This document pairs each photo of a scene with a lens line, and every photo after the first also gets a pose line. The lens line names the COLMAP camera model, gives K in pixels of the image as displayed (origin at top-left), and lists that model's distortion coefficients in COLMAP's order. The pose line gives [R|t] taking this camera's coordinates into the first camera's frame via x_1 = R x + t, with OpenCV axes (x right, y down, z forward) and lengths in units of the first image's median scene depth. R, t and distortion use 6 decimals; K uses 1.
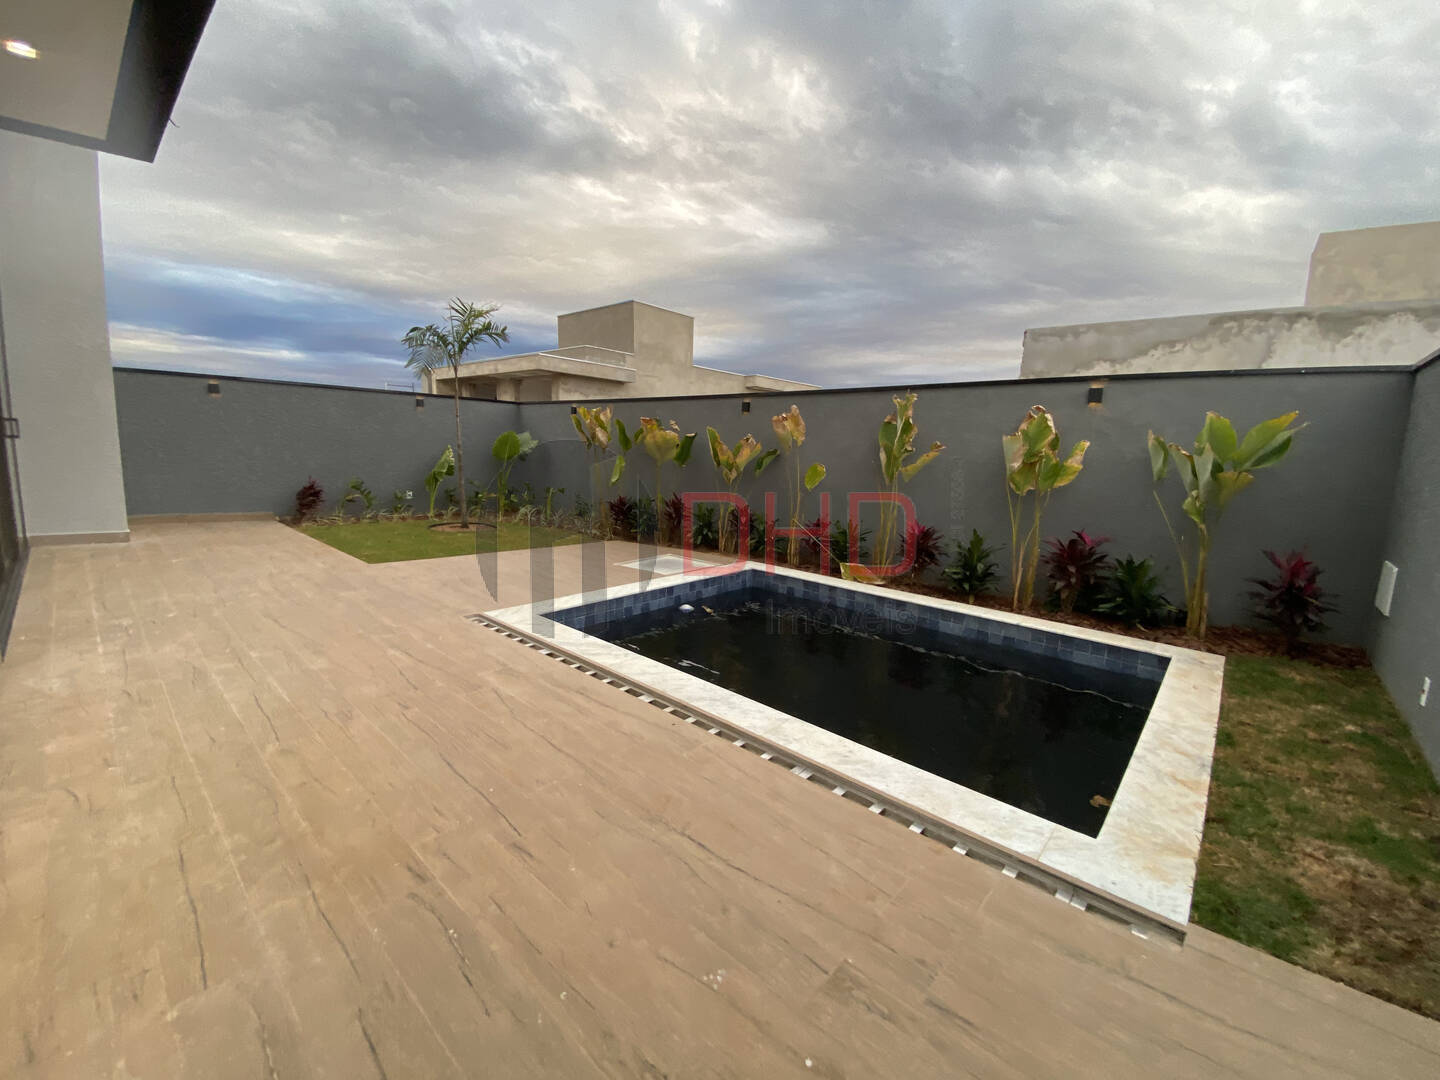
lens RADIAL K [[578.1, 0, 731.0], [0, 578.1, 534.1], [0, 0, 1]] dist [-0.001881, -0.007394]
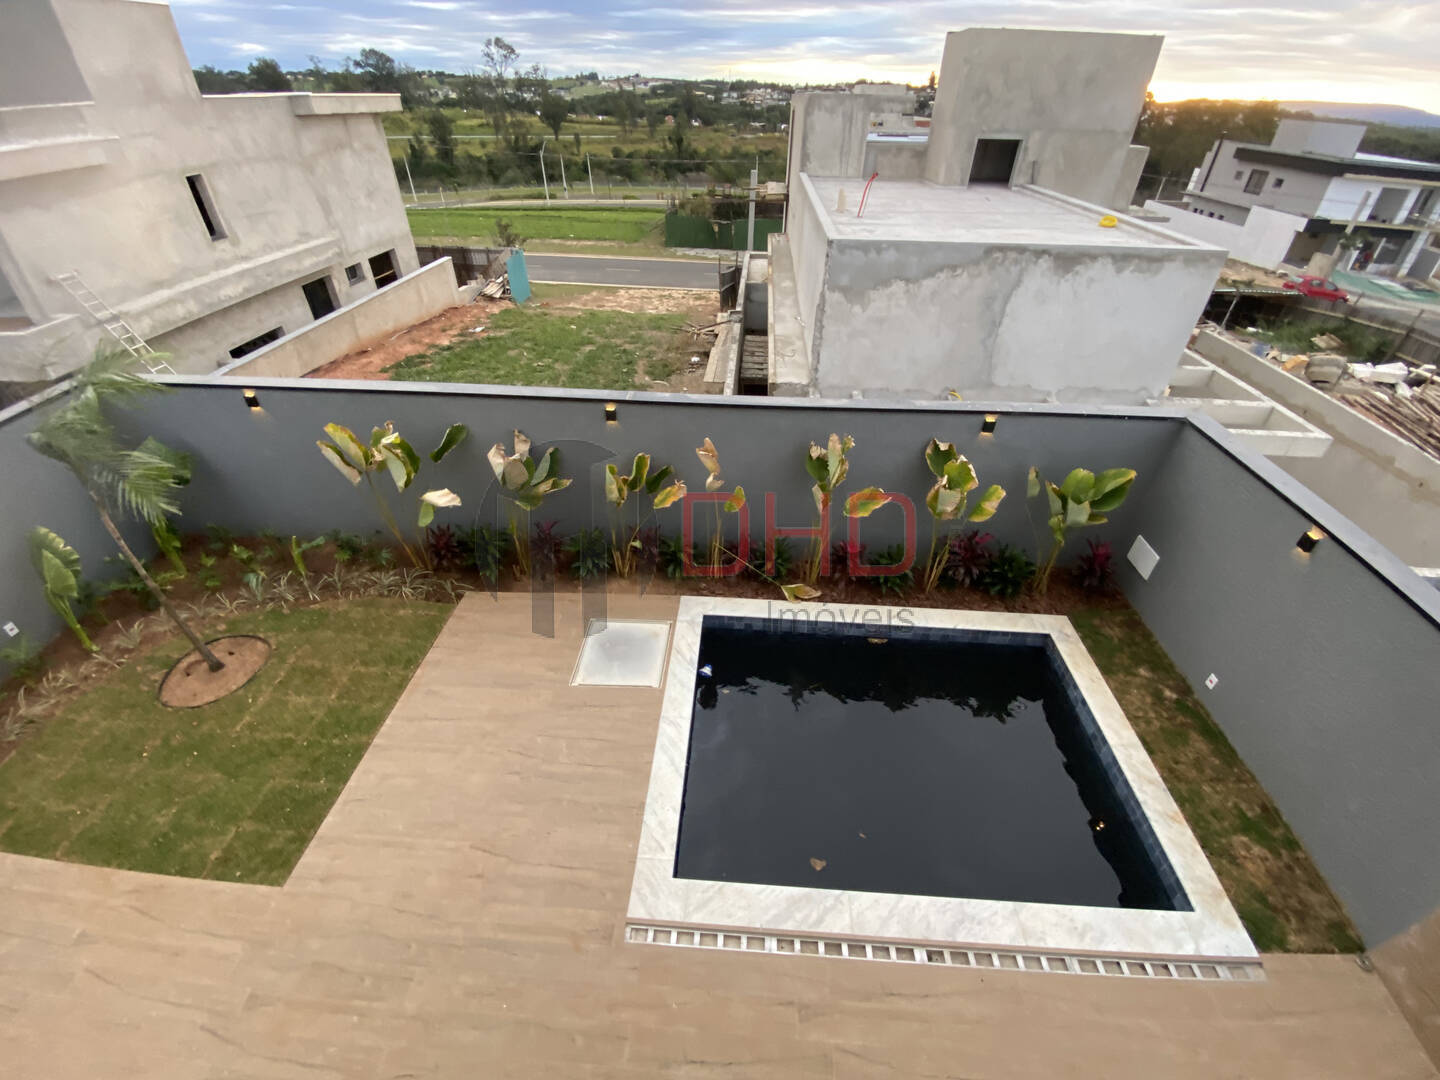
lens RADIAL K [[578.1, 0, 732.2], [0, 578.1, 537.7], [0, 0, 1]] dist [-0.001881, -0.007394]
pose [[0.792739, -0.385026, 0.472568, -0.423965], [0.117535, 0.857260, 0.501289, -0.694650], [-0.598123, -0.341848, 0.724837, 0.380281]]
